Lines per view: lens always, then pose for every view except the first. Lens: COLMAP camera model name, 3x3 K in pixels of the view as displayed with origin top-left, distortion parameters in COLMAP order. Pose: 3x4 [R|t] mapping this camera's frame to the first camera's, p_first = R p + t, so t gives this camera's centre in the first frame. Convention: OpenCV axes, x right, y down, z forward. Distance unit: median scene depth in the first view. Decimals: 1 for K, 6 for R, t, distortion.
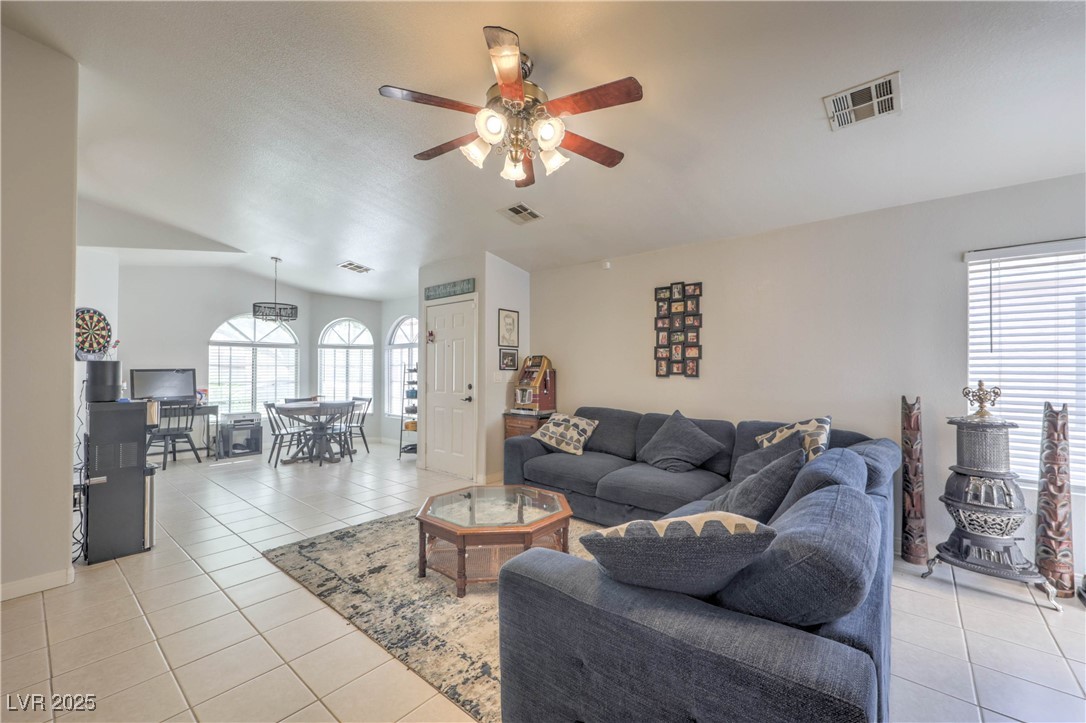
lens RADIAL K [[440.6, 0, 538.3], [0, 440.6, 364.0], [0, 0, 1]] dist [0.000477, 0.000597]
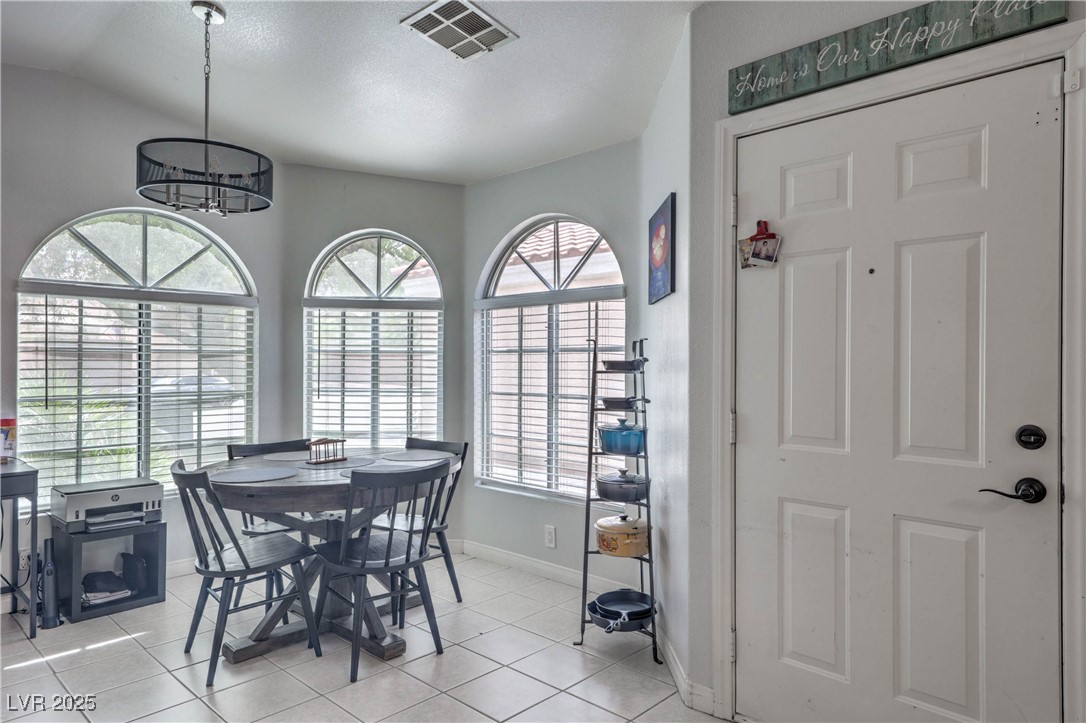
lens RADIAL K [[701.0, 0, 550.6], [0, 701.0, 361.1], [0, 0, 1]] dist [0.017993, -0.001777]
pose [[0.998358, 0.001578, -0.057259, -0.295884], [-0.000963, 0.999941, 0.010777, 0.005571], [0.057273, -0.010704, 0.998301, 0.469585]]
